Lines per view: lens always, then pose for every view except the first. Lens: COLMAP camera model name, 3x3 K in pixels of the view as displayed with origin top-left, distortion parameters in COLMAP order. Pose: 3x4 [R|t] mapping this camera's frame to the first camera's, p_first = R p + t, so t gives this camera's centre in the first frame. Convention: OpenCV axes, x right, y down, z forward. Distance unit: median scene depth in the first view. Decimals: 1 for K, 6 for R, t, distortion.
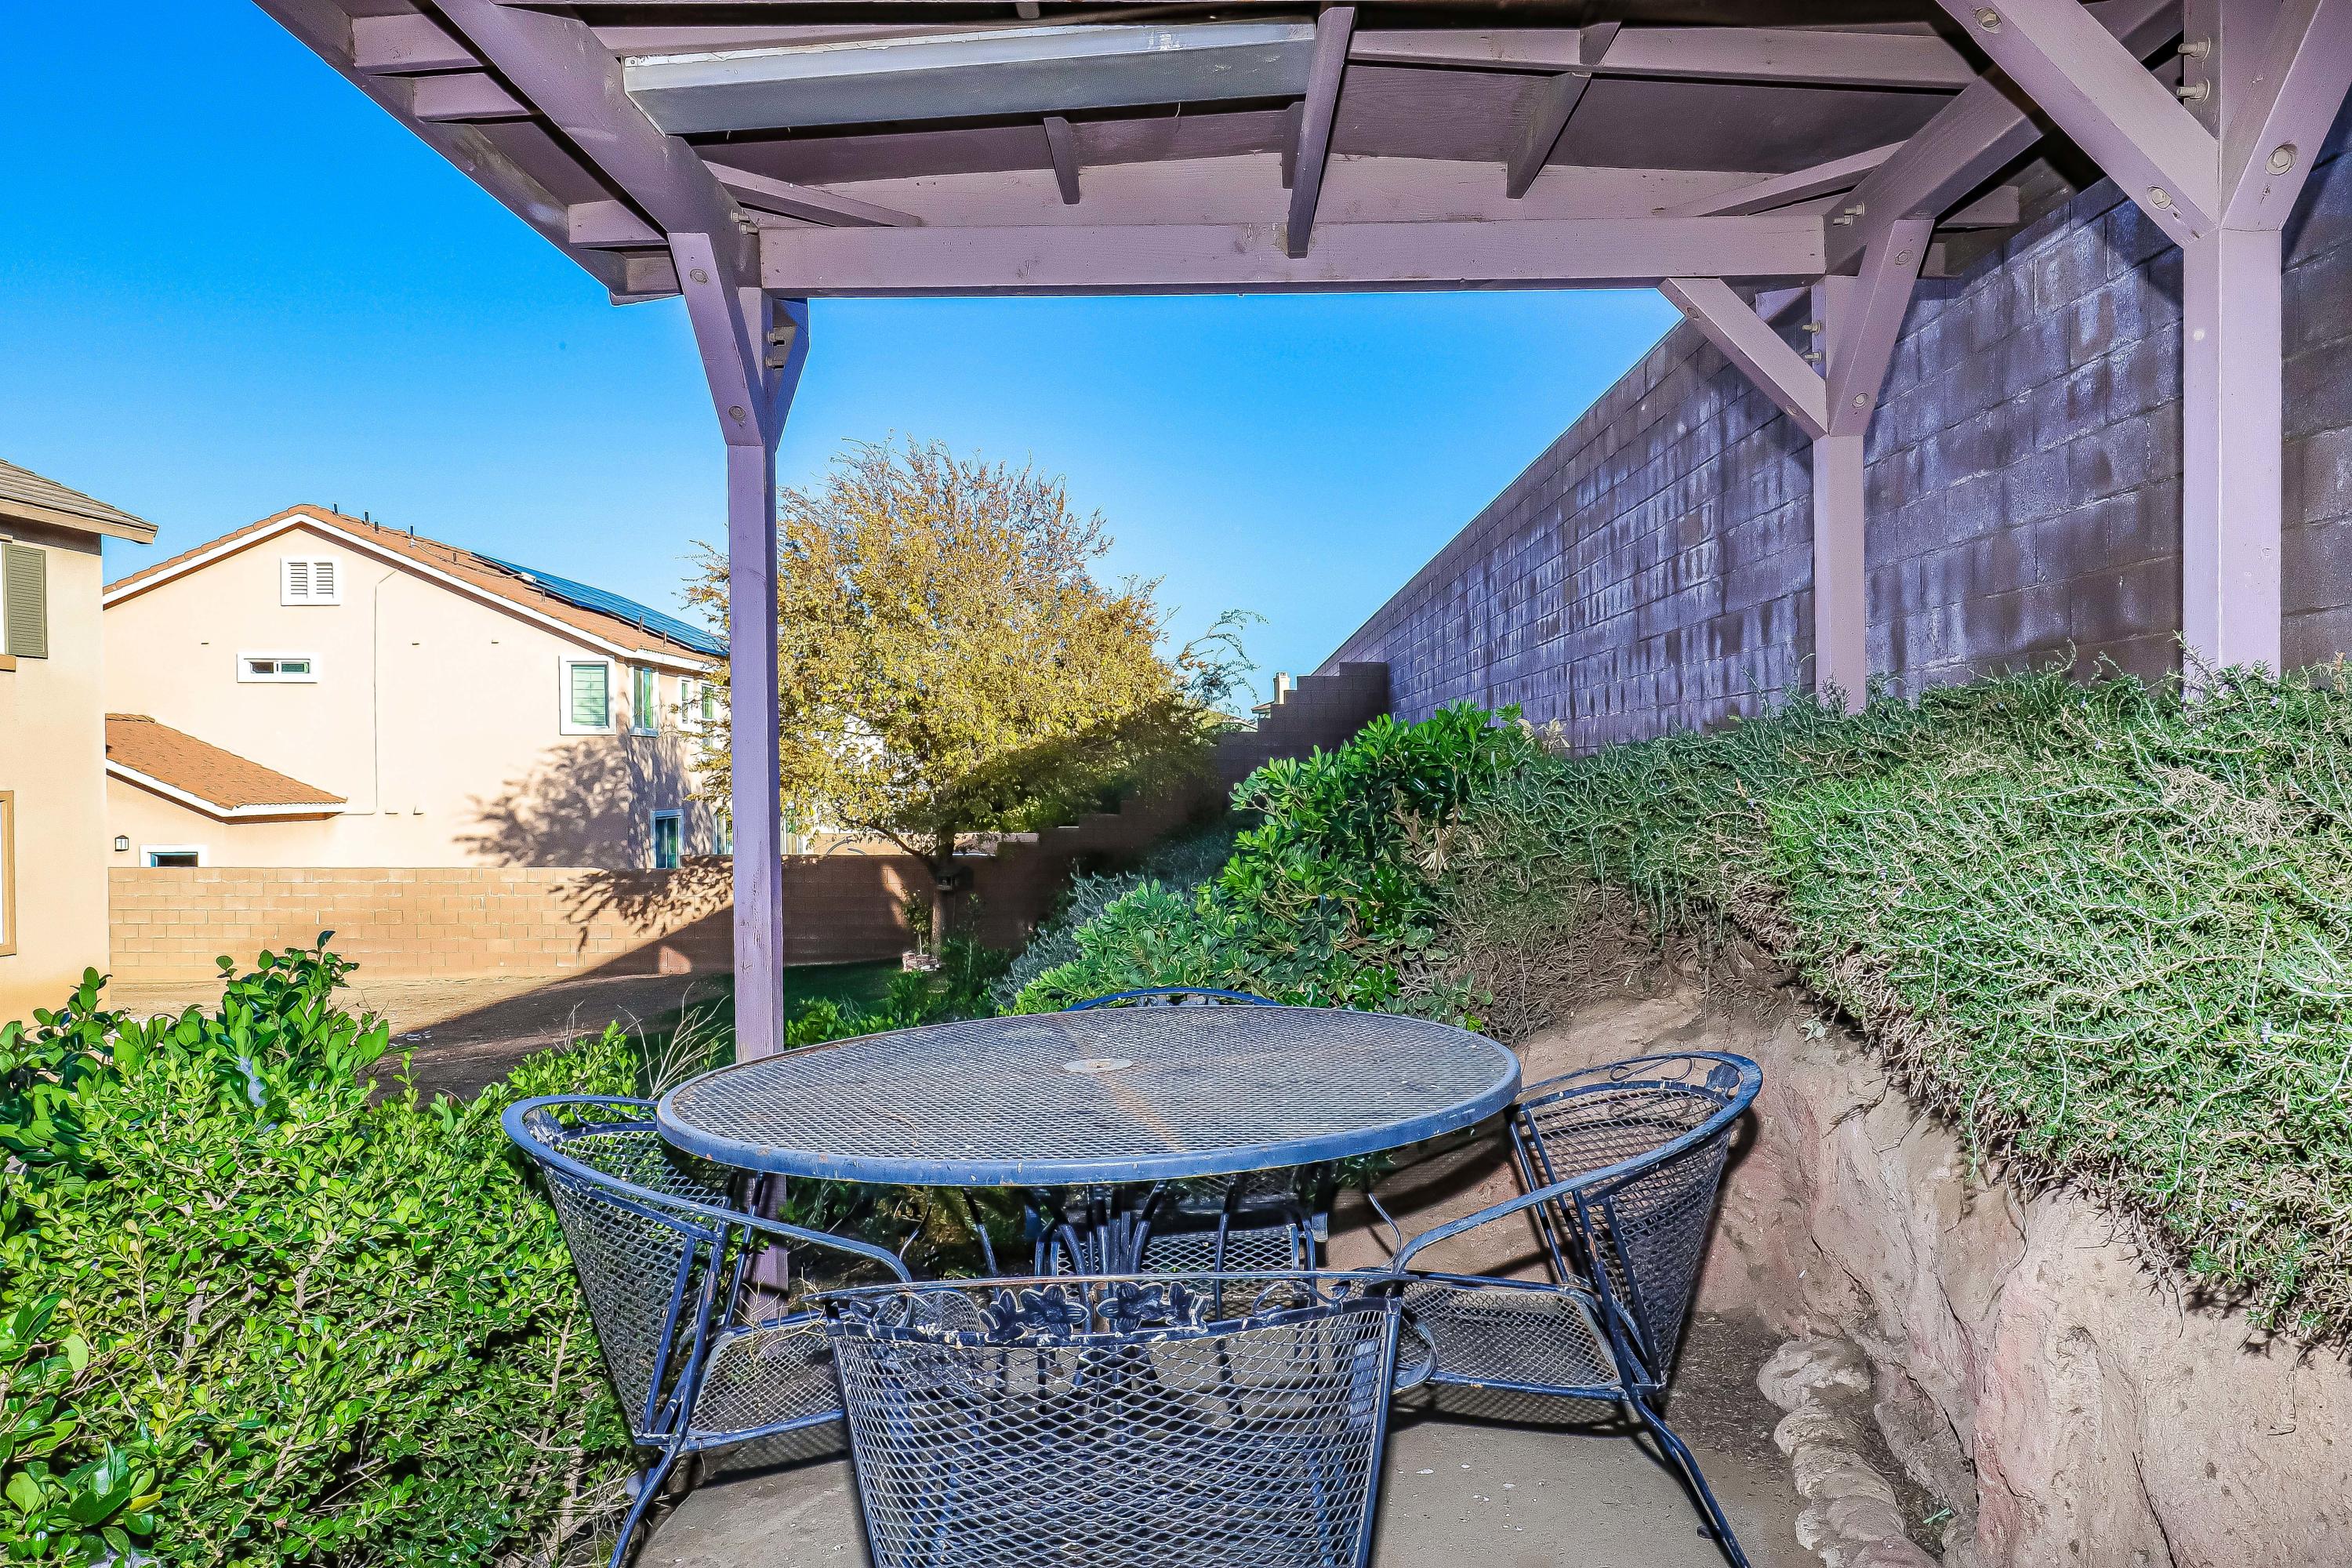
lens RADIAL K [[1619.7, 0, 1188.9], [0, 1619.7, 798.2], [0, 0, 1]] dist [0.003671, 0.007176]
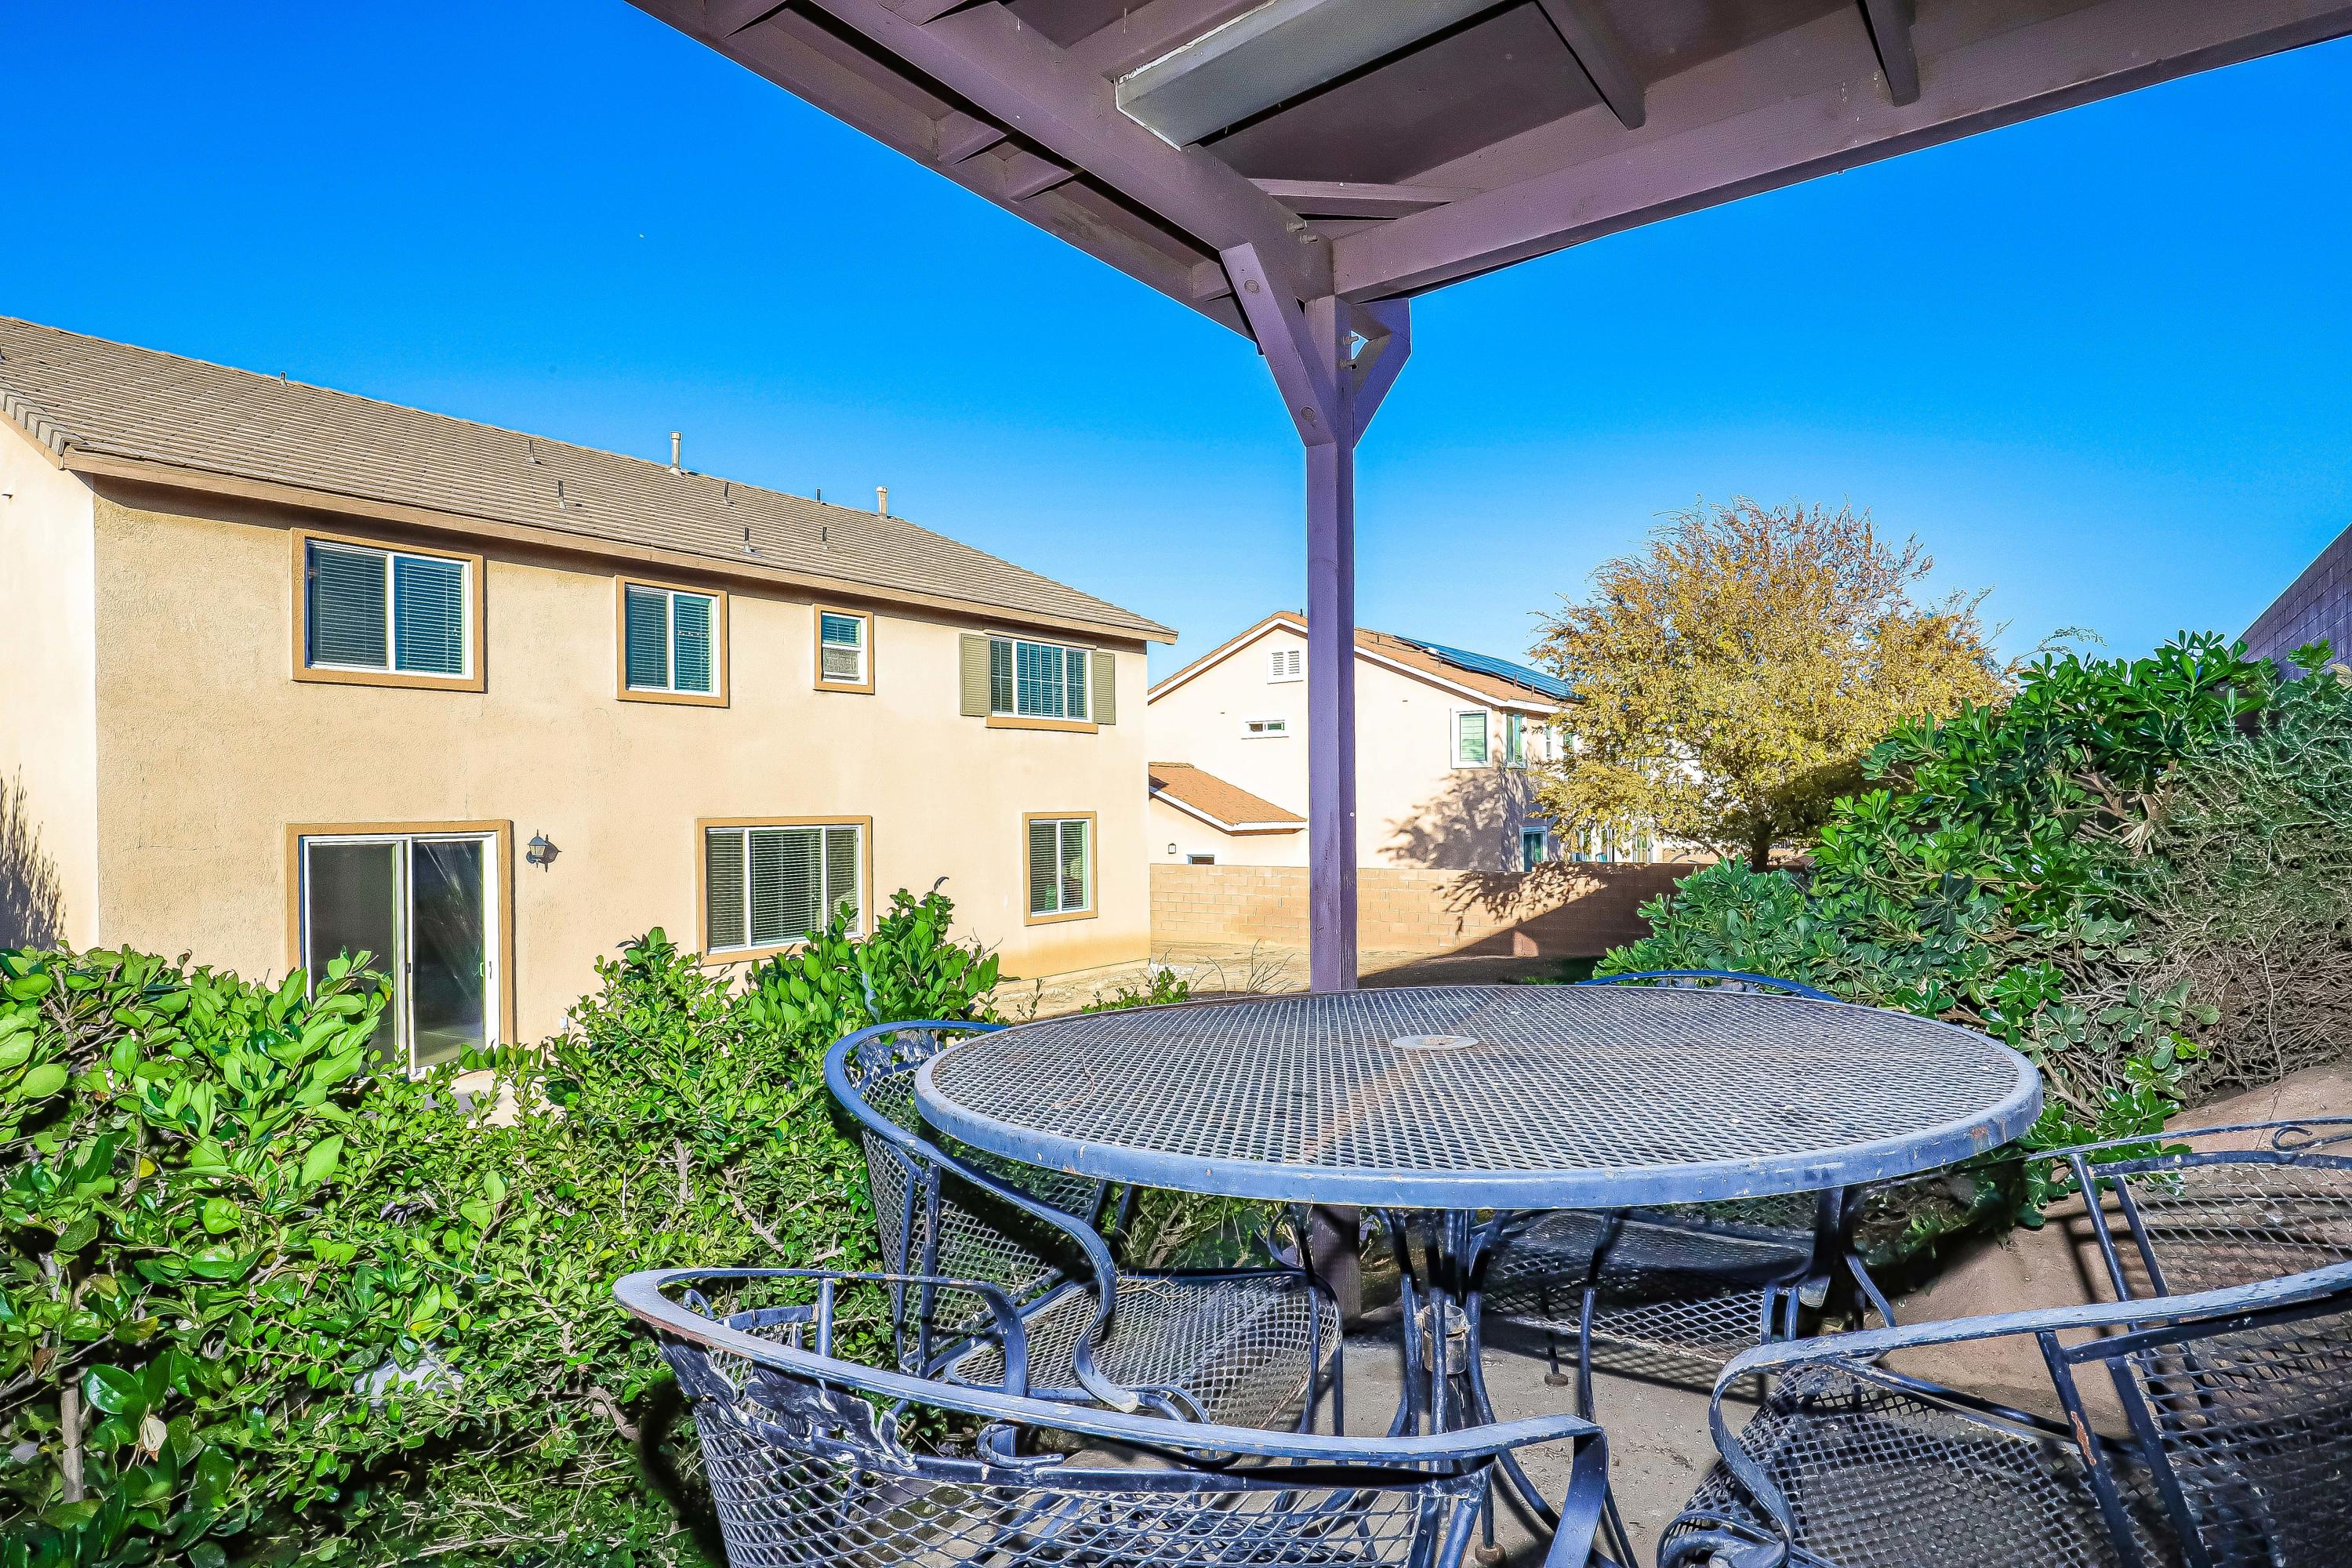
lens RADIAL K [[1279.3, 0, 1174.1], [0, 1279.3, 812.1], [0, 0, 1]] dist [-0.006674, 0.001789]
pose [[0.821680, -0.009674, -0.569867, 0.018334], [0.005908, 0.999947, -0.008456, 0.004636], [0.569919, 0.003581, 0.821693, 0.036699]]
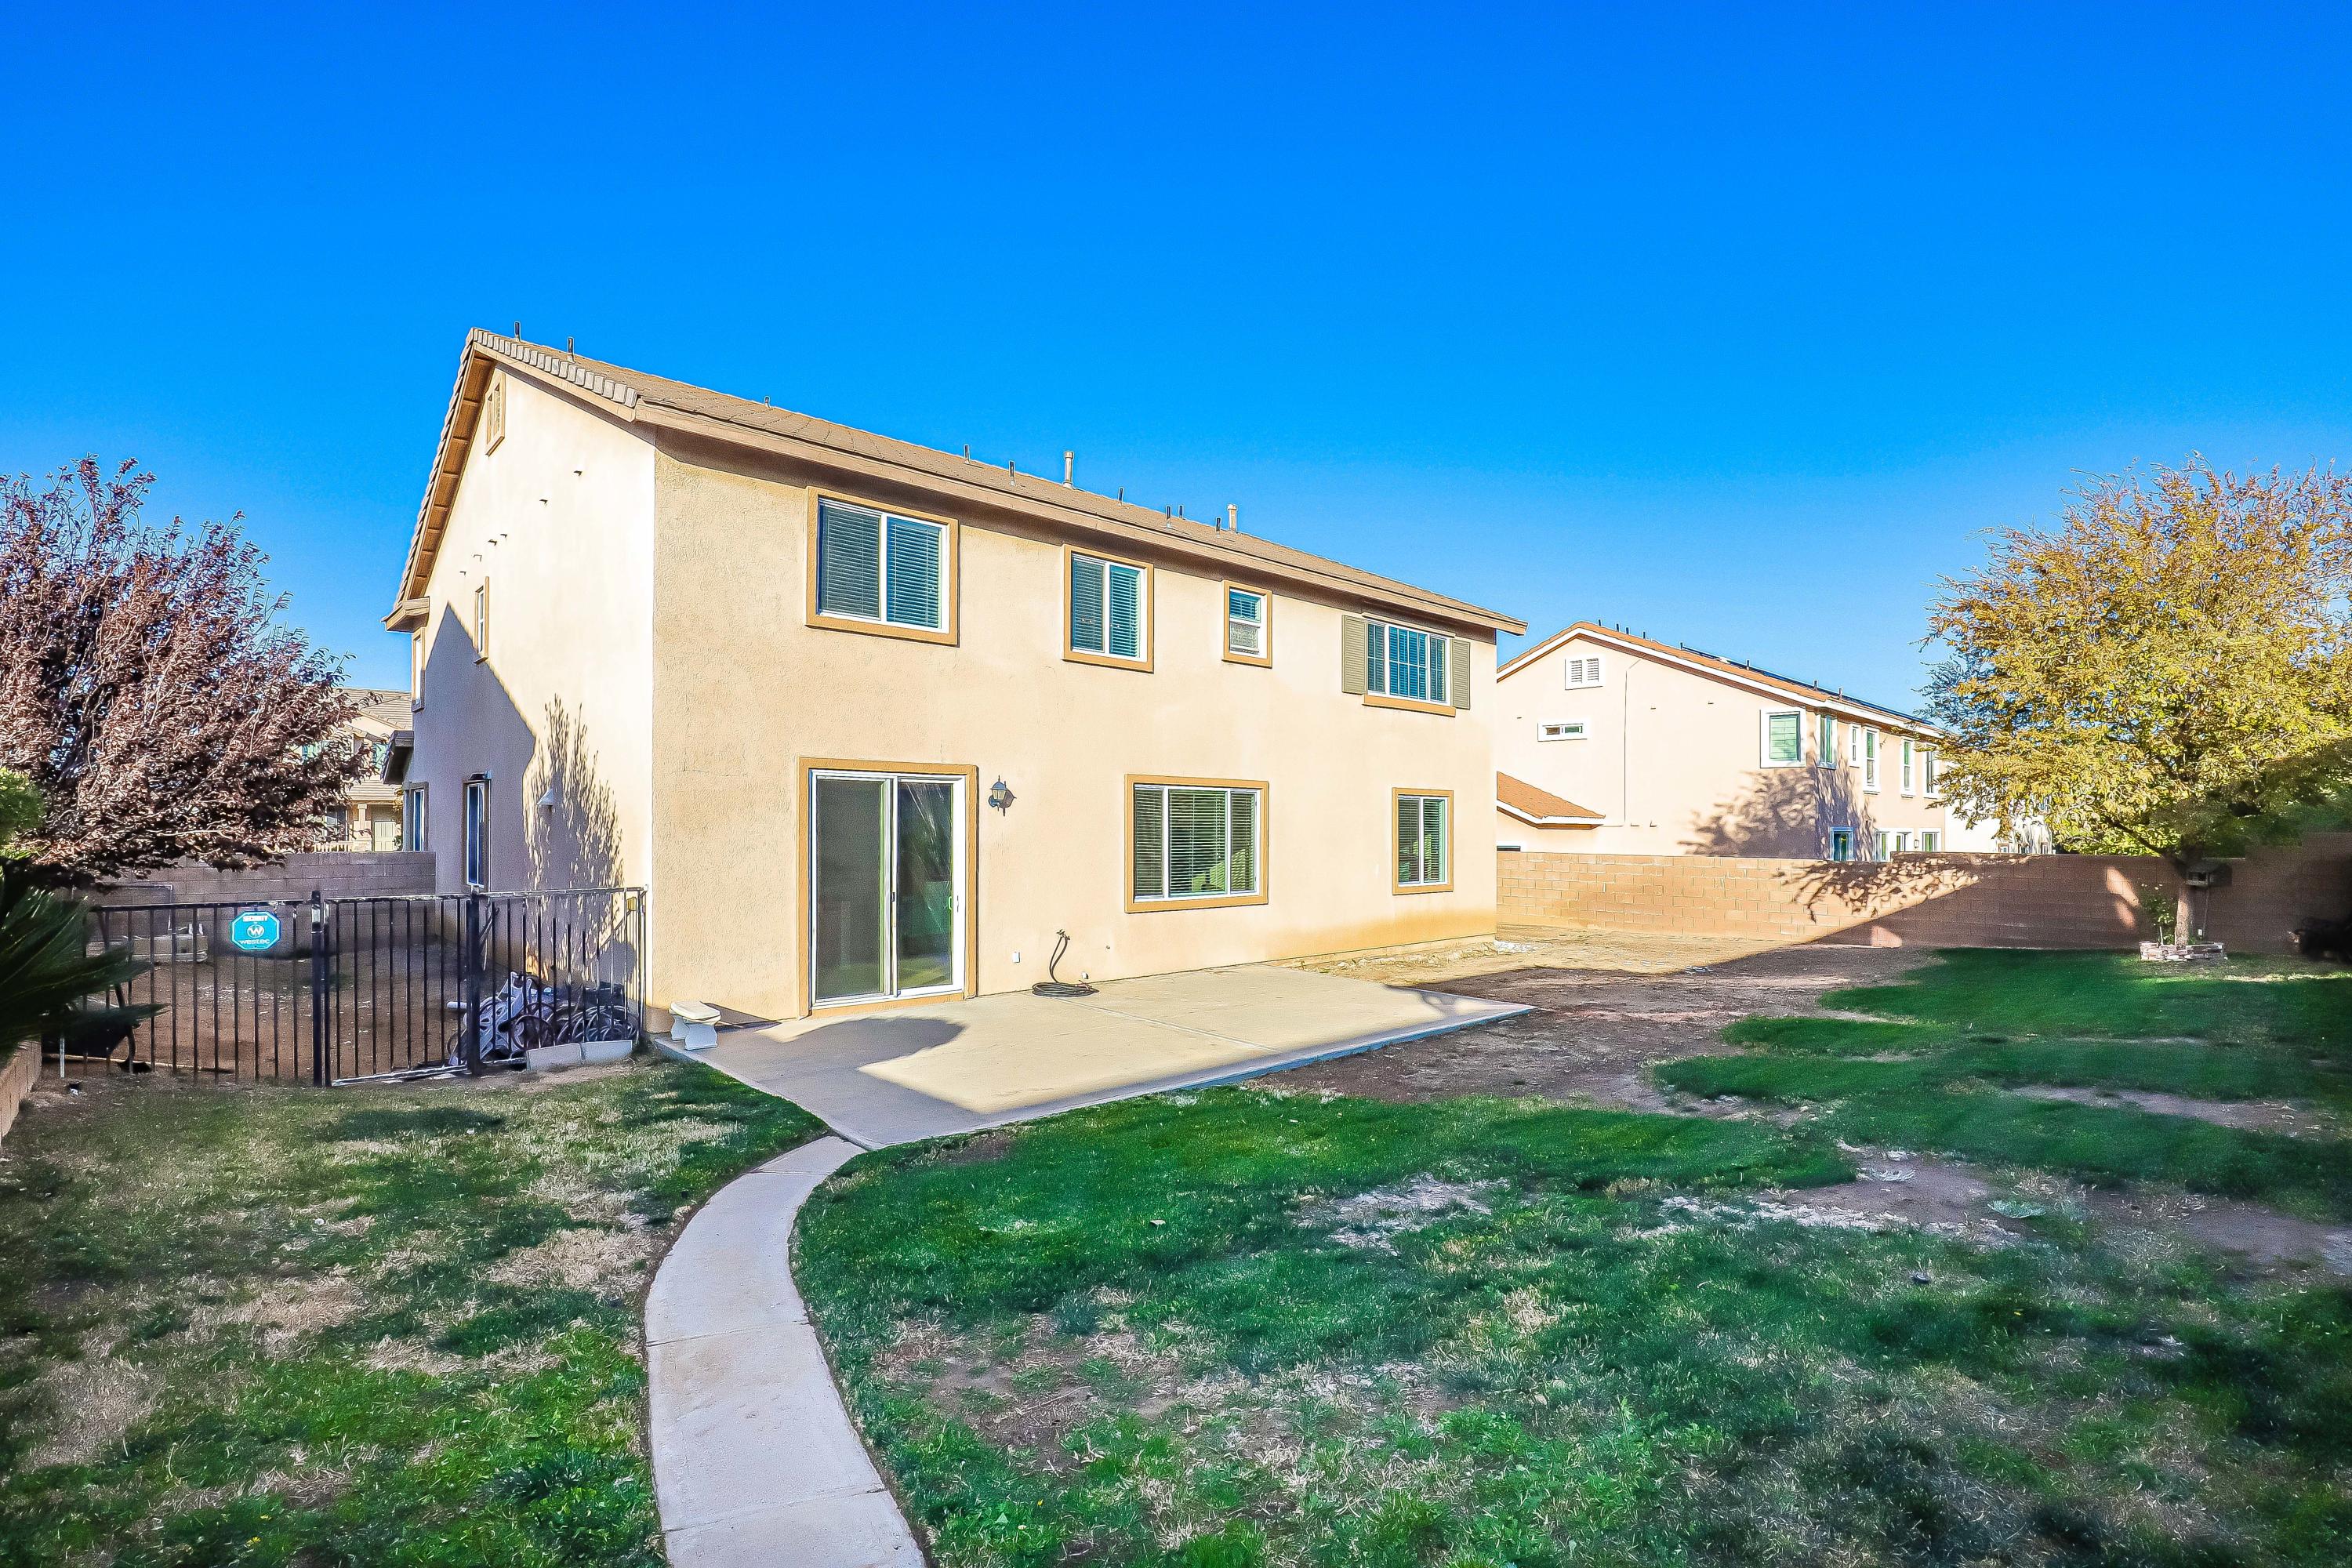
lens RADIAL K [[1077.9, 0, 1182.7], [0, 1077.9, 825.0], [0, 0, 1]] dist [-0.013175, -0.002088]
pose [[0.697218, 0.005234, -0.716840, -0.107847], [-0.017772, 0.999792, -0.009986, 0.032639], [0.716639, 0.019702, 0.697166, 0.048000]]
